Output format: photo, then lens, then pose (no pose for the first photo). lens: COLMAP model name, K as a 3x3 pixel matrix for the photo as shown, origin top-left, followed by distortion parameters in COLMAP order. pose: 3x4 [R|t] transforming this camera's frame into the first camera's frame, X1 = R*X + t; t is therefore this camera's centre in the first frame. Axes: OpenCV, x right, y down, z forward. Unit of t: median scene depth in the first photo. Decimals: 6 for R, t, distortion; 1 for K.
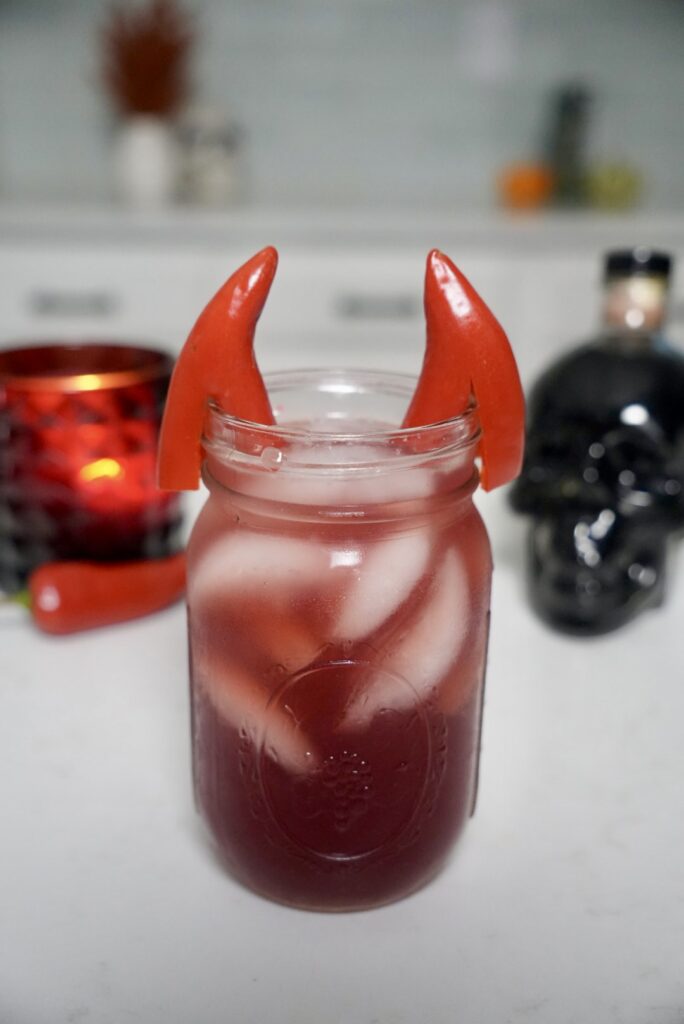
lens RADIAL K [[1184.3, 0, 342.0], [0, 1184.3, 512.0], [0, 0, 1]] dist [-0.060057, 0.017320]
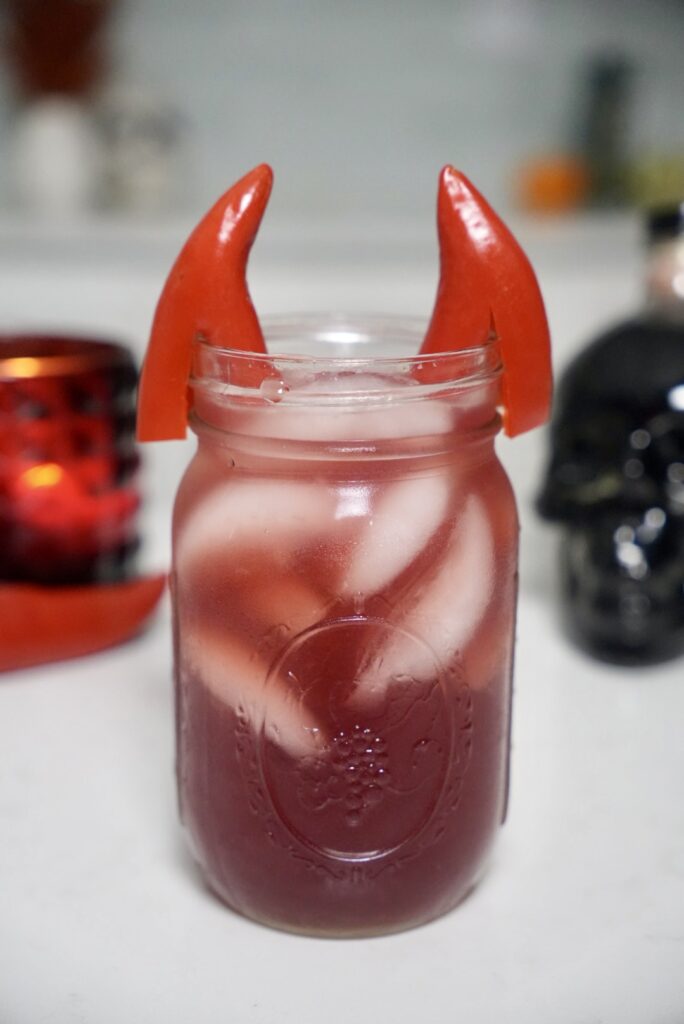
lens RADIAL K [[1588.2, 0, 342.0], [0, 1588.2, 512.0], [0, 0, 1]] dist [0.118651, -0.026496]
pose [[0.999737, -0.013315, 0.018647, -0.027952], [0.014755, 0.996738, -0.079340, 0.134843], [-0.017529, 0.079594, 0.996673, -0.187882]]
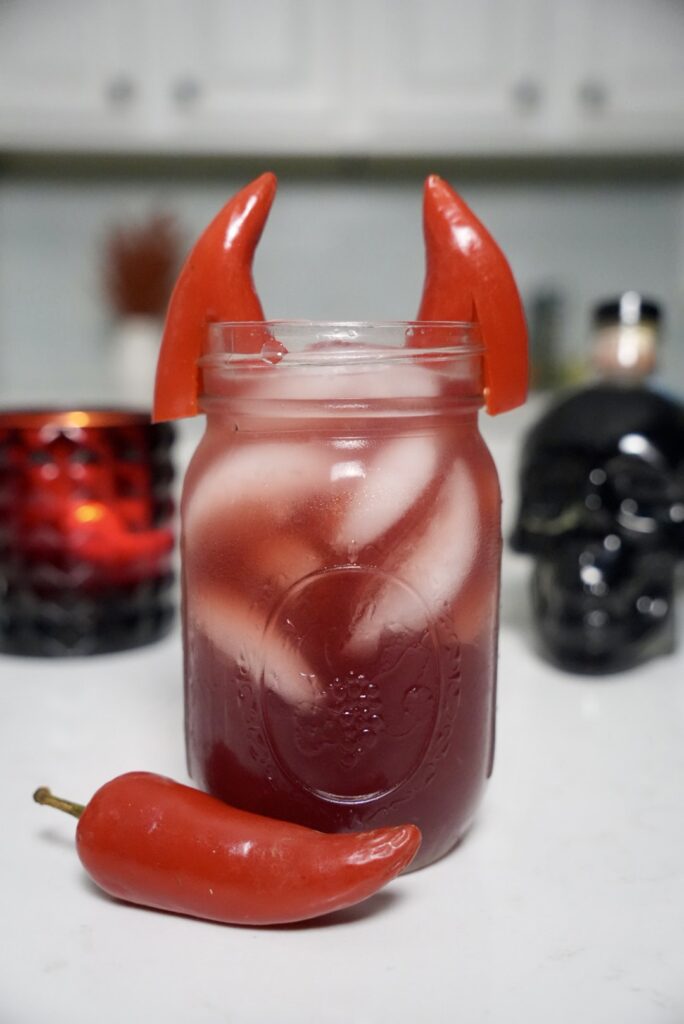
lens RADIAL K [[1184.3, 0, 342.0], [0, 1184.3, 512.0], [0, 0, 1]] dist [-0.060057, 0.017320]
pose [[0.999862, -0.012352, 0.011100, -0.013284], [0.014216, 0.982140, -0.187613, 0.247898], [-0.008584, 0.187744, 0.982180, 0.065255]]
